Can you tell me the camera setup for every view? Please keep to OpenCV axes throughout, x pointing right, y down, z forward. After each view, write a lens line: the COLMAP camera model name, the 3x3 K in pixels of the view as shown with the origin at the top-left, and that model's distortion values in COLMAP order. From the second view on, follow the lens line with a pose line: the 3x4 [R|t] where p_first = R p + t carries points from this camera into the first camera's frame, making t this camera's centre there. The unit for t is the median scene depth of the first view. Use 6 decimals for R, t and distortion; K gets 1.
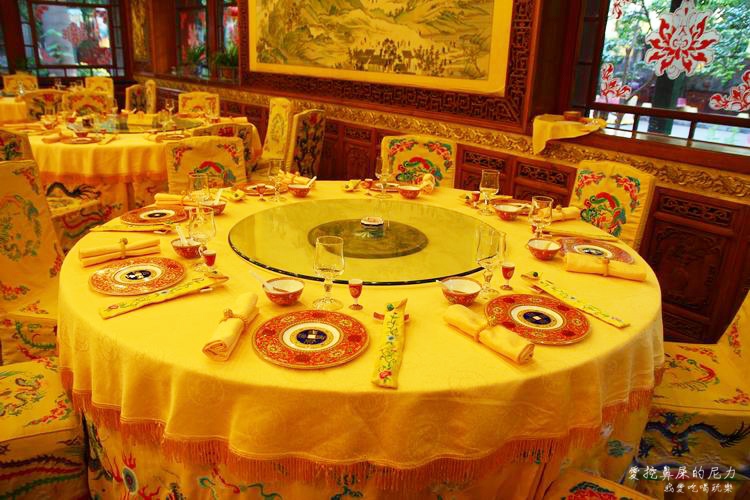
lens RADIAL K [[597.9, 0, 374.0], [0, 597.9, 255.5], [0, 0, 1]] dist [-0.107785, 0.097088]
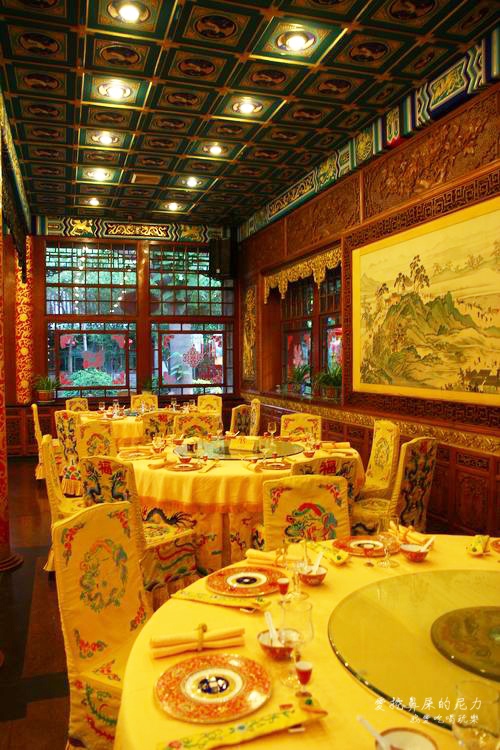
lens RADIAL K [[597.9, 0, 252.2], [0, 597.9, 372.2], [0, 0, 1]] dist [-0.107785, 0.097088]
pose [[0.935417, -0.030929, -0.352191, -0.026139], [-0.079254, 0.952470, -0.294142, -0.056789], [0.344549, 0.303058, 0.888506, 0.080708]]
